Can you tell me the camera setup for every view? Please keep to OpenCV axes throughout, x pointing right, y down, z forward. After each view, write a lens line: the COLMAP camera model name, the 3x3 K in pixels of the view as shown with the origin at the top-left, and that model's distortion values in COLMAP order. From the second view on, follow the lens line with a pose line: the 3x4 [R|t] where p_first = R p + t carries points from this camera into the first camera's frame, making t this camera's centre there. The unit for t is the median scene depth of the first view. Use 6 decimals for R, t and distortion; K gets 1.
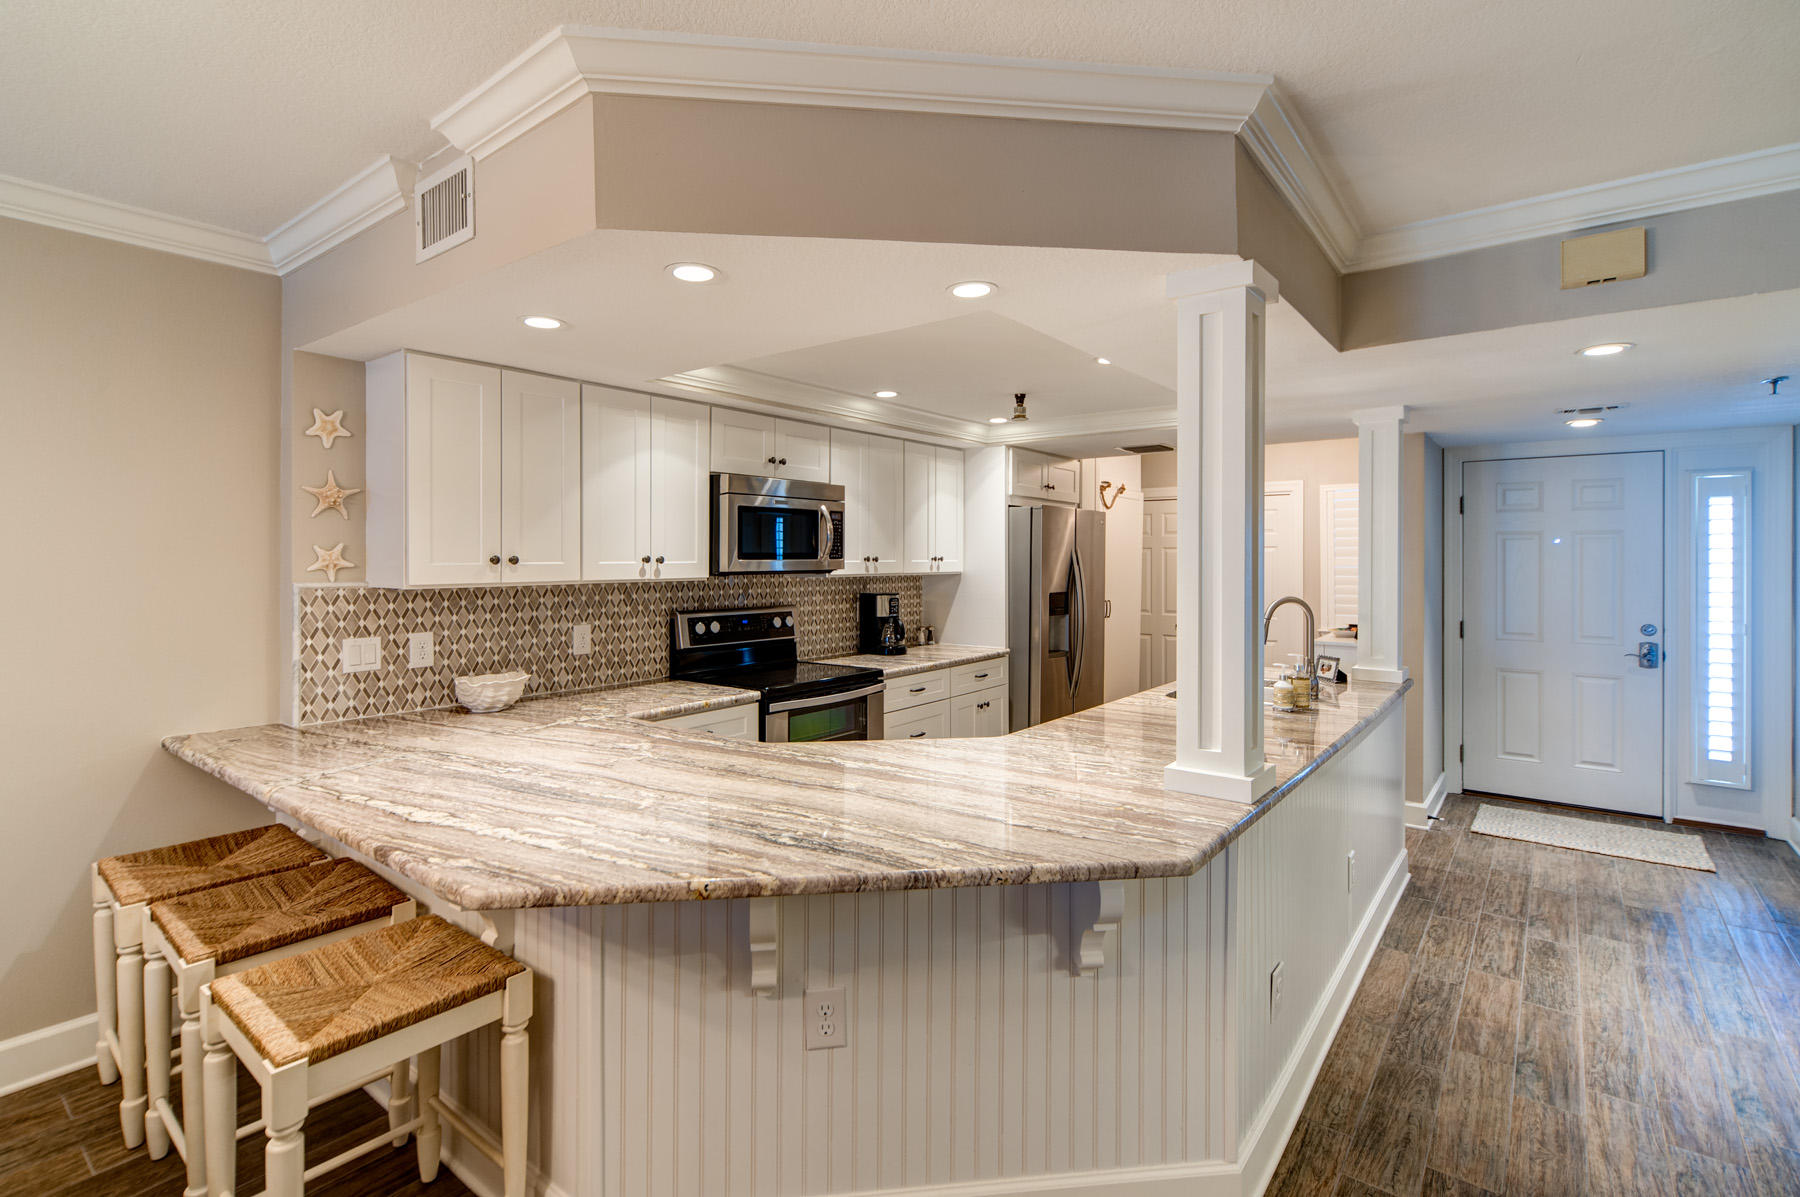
lens RADIAL K [[823.3, 0, 926.1], [0, 823.3, 555.9], [0, 0, 1]] dist [0.001493, -0.001258]
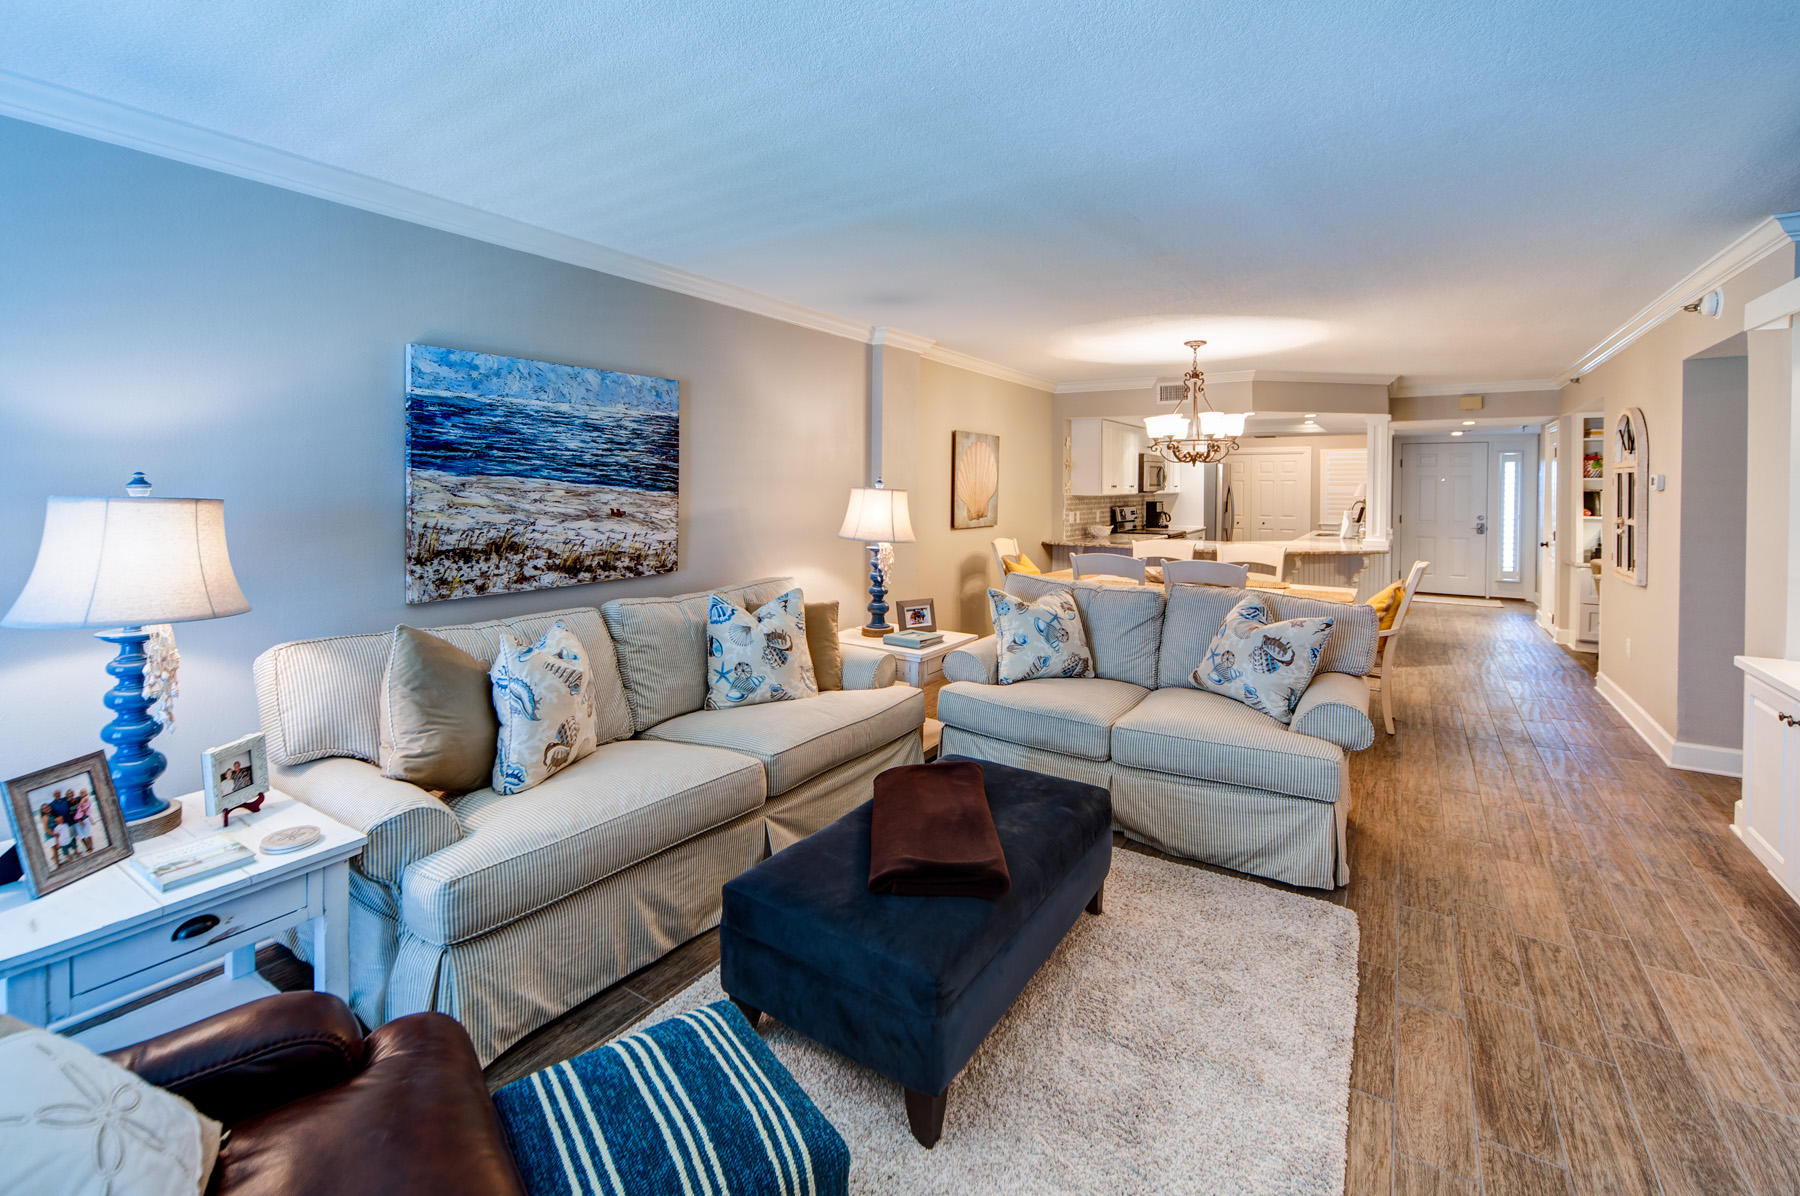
lens RADIAL K [[711.1, 0, 919.8], [0, 711.1, 492.2], [0, 0, 1]] dist [-0.000258, -0.000140]
pose [[0.998681, 0.003514, 0.051230, -1.073484], [-0.004226, 0.999896, 0.013807, -0.006008], [-0.051176, -0.014005, 0.998591, -1.226379]]
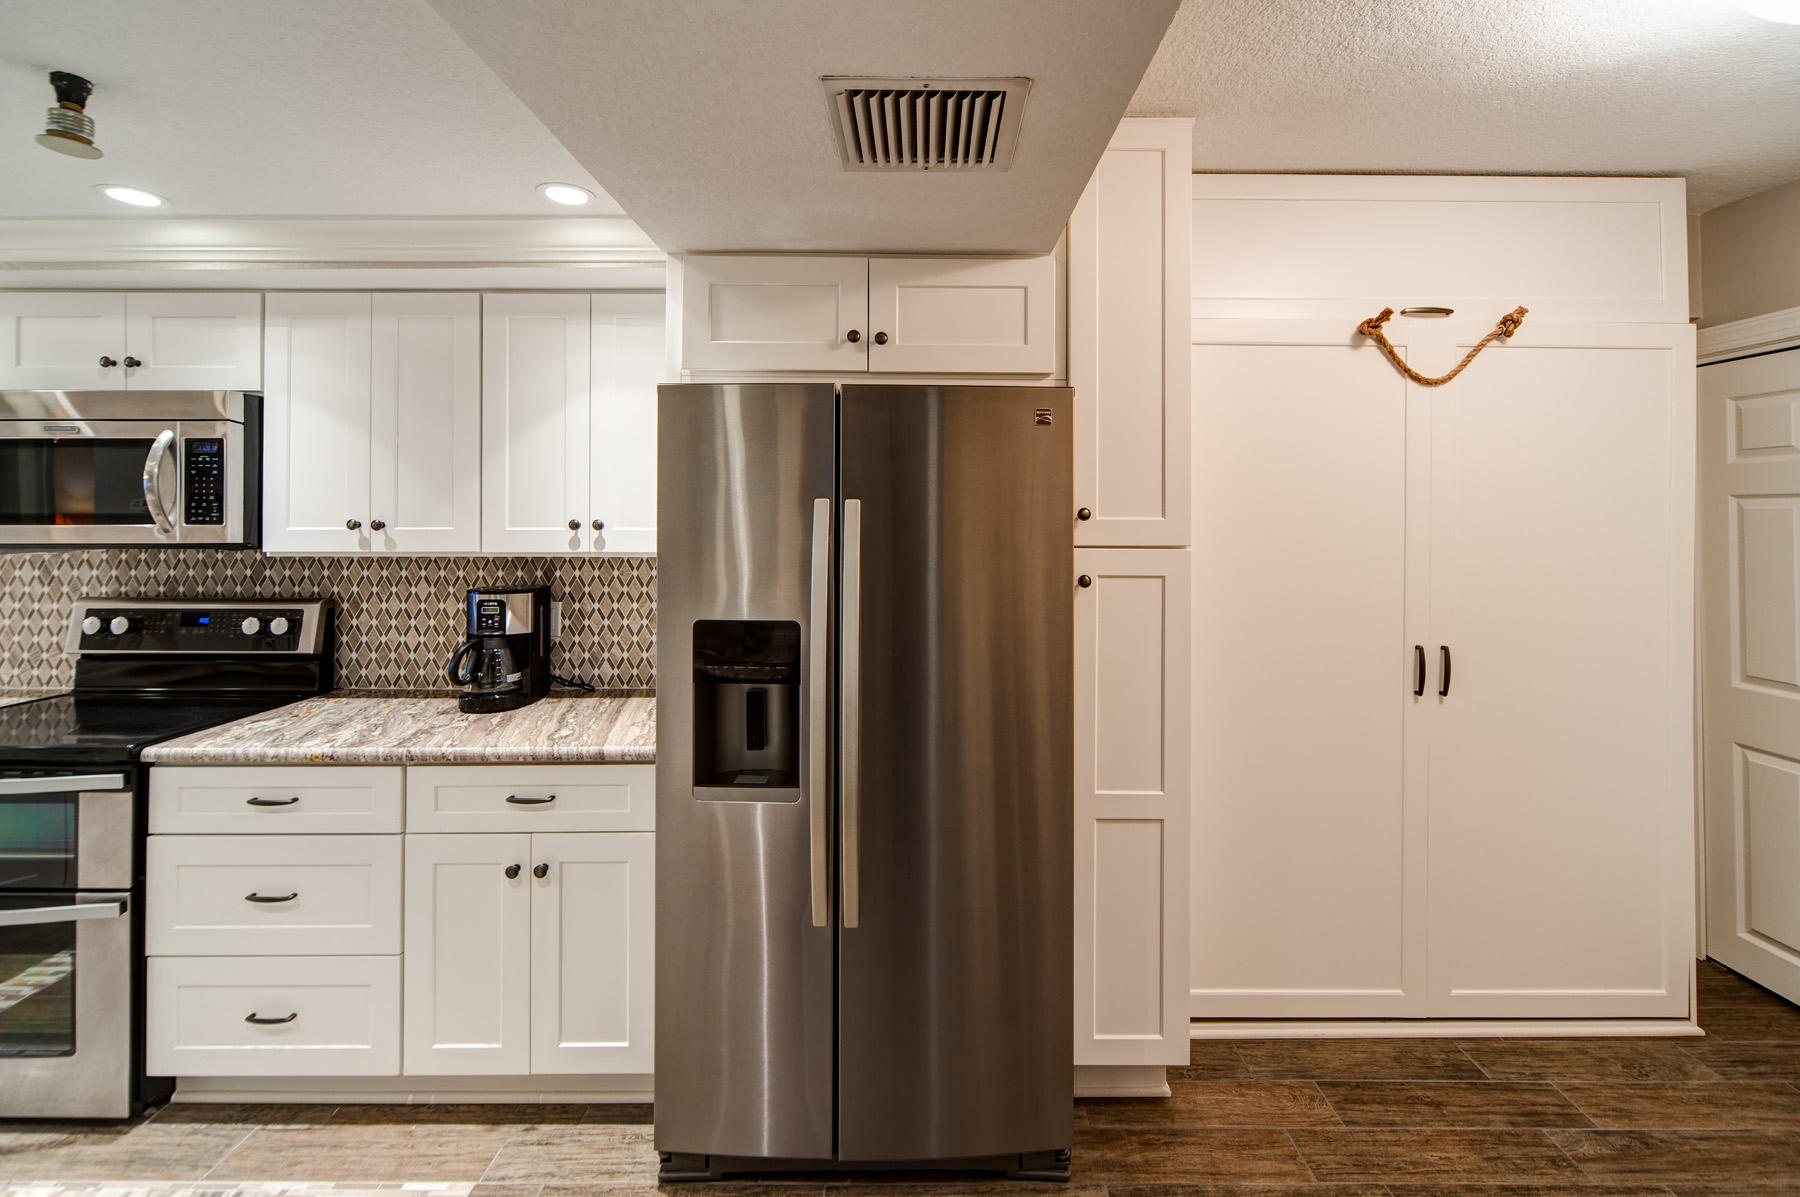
lens RADIAL K [[775.7, 0, 911.0], [0, 775.7, 506.8], [0, 0, 1]] dist [0.000459, -0.000490]
pose [[0.609120, -0.009905, -0.793016, 0.678858], [-0.000897, 0.999913, -0.013177, -0.001823], [0.793078, 0.008738, 0.609058, 1.207378]]
